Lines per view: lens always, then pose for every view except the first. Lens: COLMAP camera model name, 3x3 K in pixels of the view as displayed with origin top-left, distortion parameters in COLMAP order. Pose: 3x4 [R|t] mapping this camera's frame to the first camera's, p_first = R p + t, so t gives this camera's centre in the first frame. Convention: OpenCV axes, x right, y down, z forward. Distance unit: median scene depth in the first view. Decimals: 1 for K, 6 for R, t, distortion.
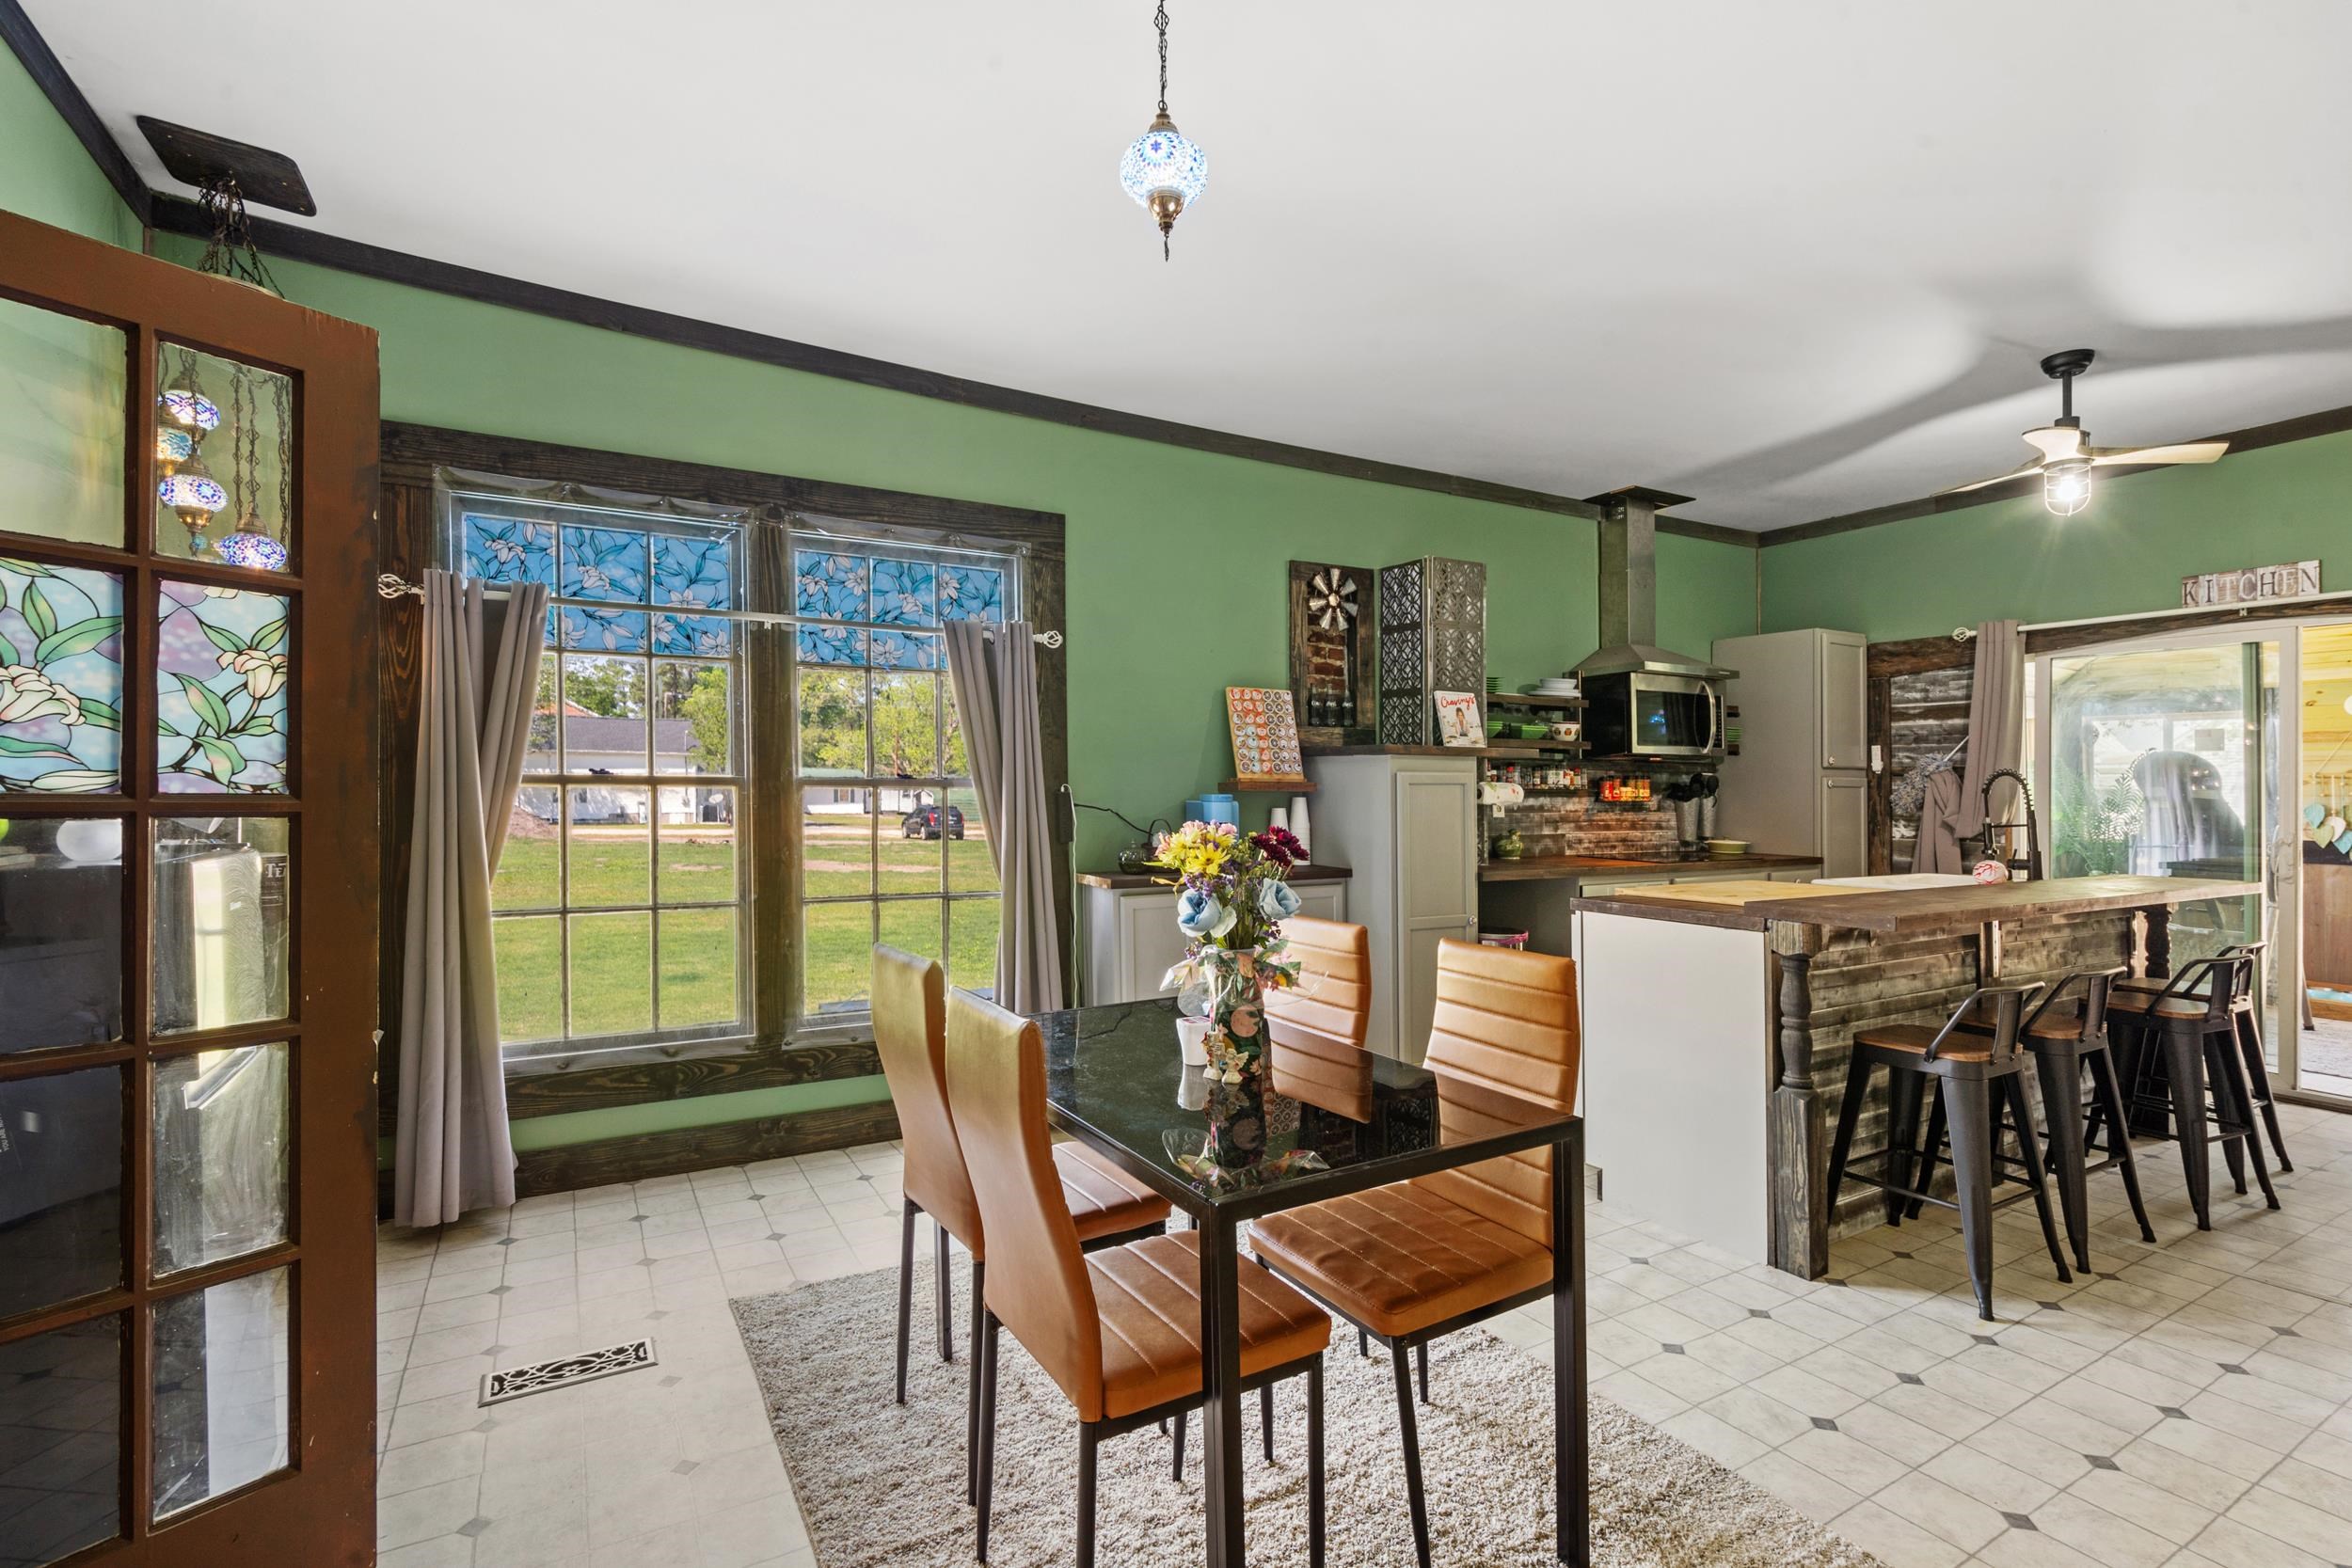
lens RADIAL K [[1069.0, 0, 1171.5], [0, 1069.0, 761.6], [0, 0, 1]] dist [-0.007731, 0.002910]
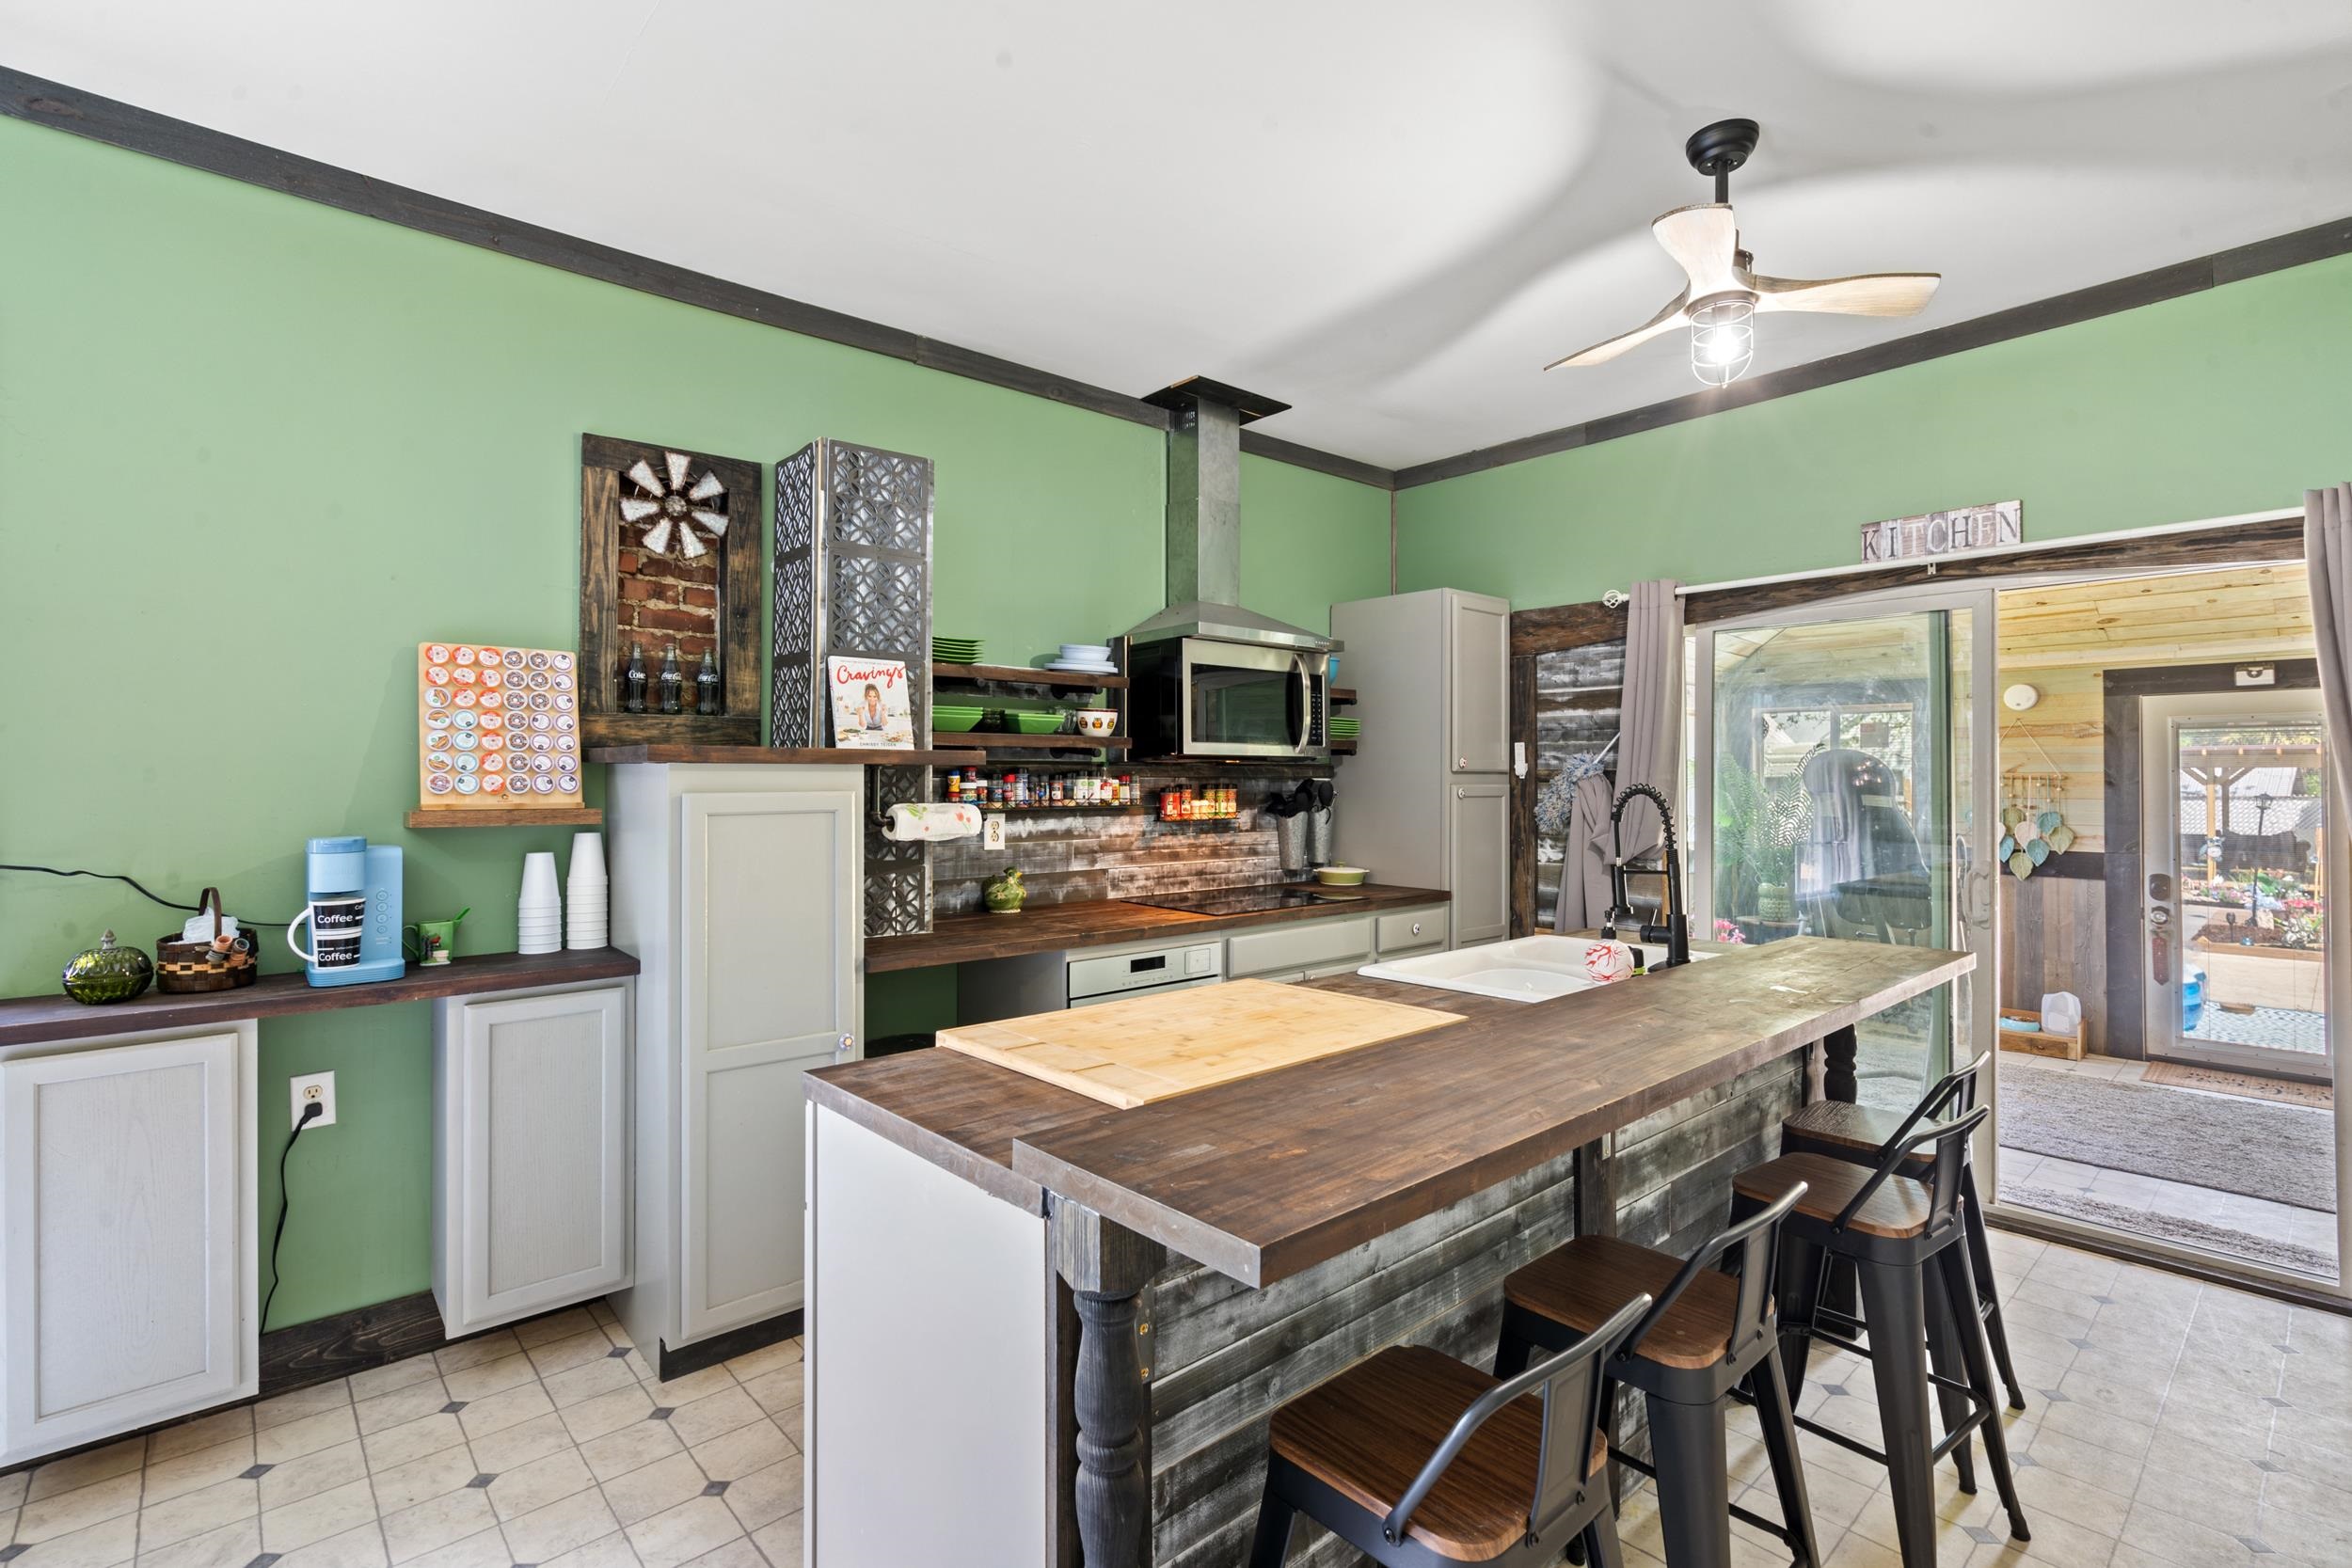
lens RADIAL K [[1069.0, 0, 1170.3], [0, 1069.0, 753.2], [0, 0, 1]] dist [-0.007731, 0.002910]
pose [[0.979276, -0.001664, 0.202525, 0.279030], [0.001308, 0.999997, 0.001888, -0.009985], [-0.202528, -0.001584, 0.979275, 0.317418]]
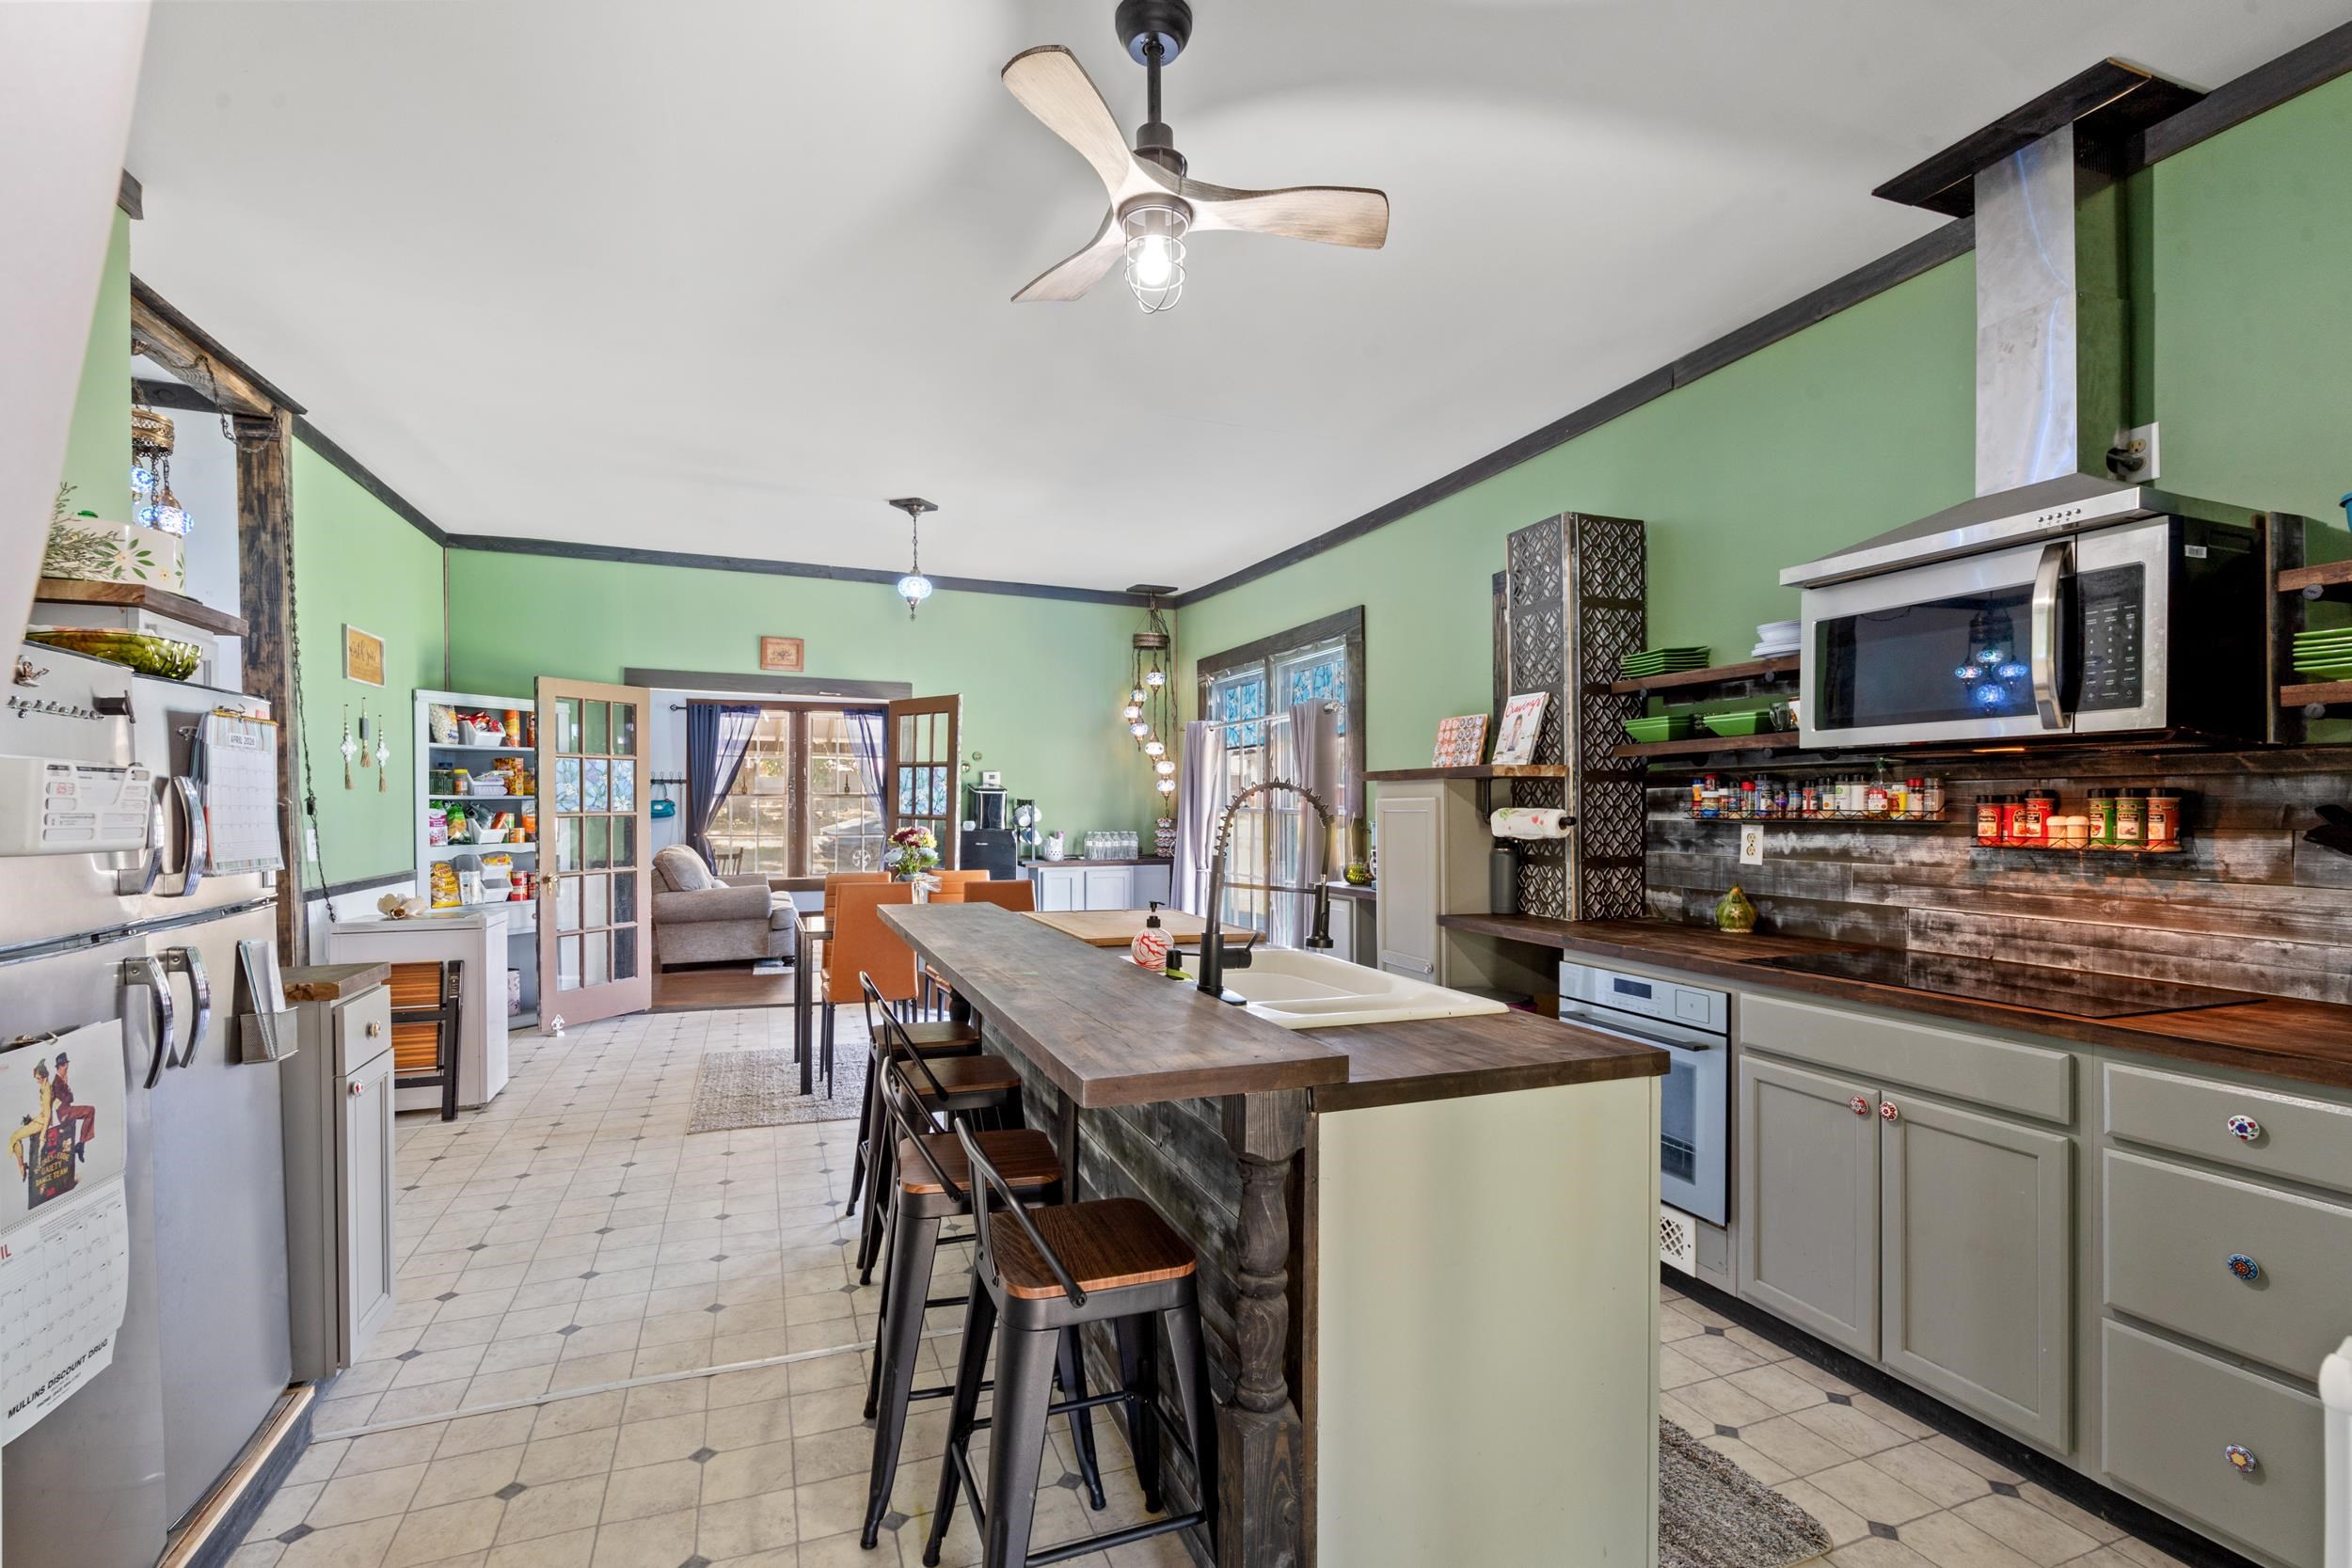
lens RADIAL K [[1069.0, 0, 1180.9], [0, 1069.0, 806.0], [0, 0, 1]] dist [-0.007731, 0.002910]
pose [[-0.140821, -0.008980, -0.989994, 0.964706], [0.020681, 0.999714, -0.012010, 0.019107], [0.989819, -0.022166, -0.140595, 0.763881]]
